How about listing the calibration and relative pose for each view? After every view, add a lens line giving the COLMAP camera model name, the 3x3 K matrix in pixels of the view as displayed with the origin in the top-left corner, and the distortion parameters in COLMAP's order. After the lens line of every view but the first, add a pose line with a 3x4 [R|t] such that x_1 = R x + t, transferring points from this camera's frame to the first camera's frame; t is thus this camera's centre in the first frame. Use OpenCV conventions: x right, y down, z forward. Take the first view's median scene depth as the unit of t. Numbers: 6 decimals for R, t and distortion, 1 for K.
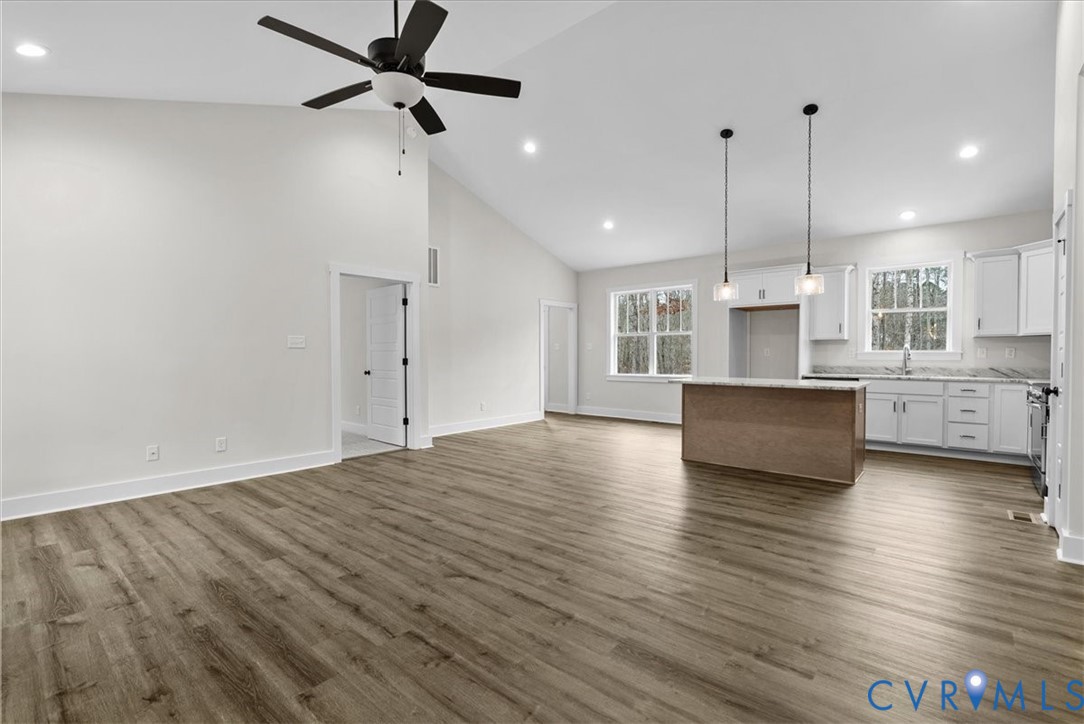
lens RADIAL K [[491.2, 0, 544.9], [0, 491.2, 363.4], [0, 0, 1]] dist [-0.010676, 0.000601]
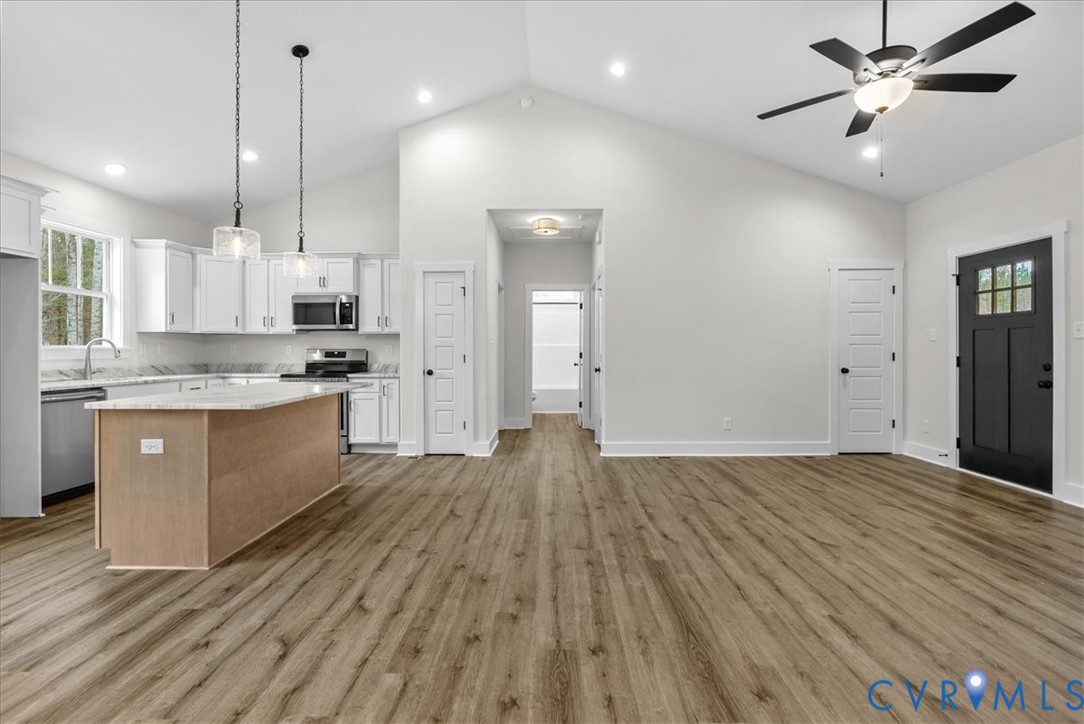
lens RADIAL K [[496.6, 0, 545.7], [0, 496.6, 351.0], [0, 0, 1]] dist [-0.012559, 0.005430]
pose [[-0.641644, -0.000952, 0.767002, -0.316819], [0.017075, 0.999734, 0.015525, -0.021538], [-0.766813, 0.023058, -0.641457, 1.100271]]
